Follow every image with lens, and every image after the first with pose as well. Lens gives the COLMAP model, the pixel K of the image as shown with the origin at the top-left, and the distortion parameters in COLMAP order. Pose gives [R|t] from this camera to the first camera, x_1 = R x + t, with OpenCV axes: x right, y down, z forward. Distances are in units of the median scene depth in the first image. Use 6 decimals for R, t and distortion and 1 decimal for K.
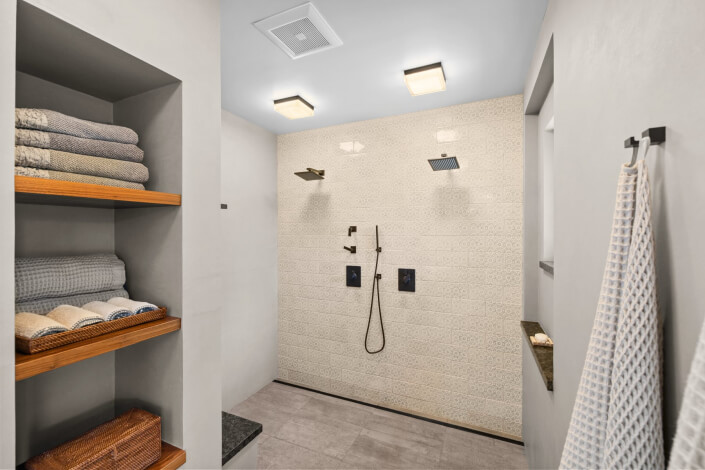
lens RADIAL K [[300.4, 0, 354.7], [0, 300.4, 234.0], [0, 0, 1]] dist [0.001673, 0.000277]
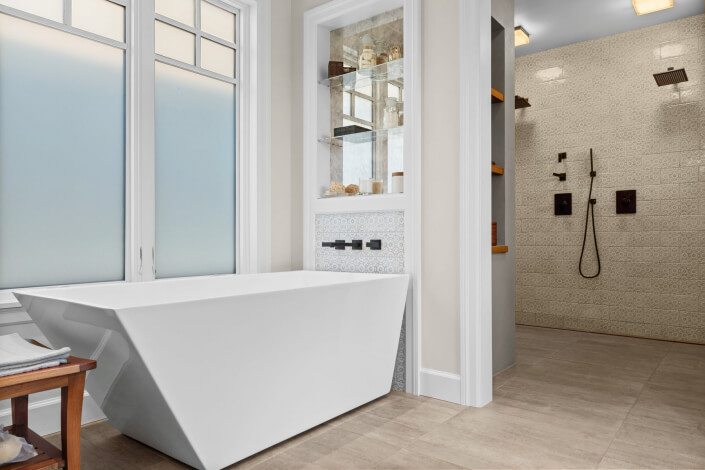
lens RADIAL K [[491.3, 0, 348.6], [0, 491.3, 236.7], [0, 0, 1]] dist [-0.008263, 0.003136]
pose [[0.966798, 0.000603, -0.255540, -0.280850], [-0.003649, 0.999928, -0.011445, 0.278084], [0.255514, 0.011998, 0.966731, -0.737265]]
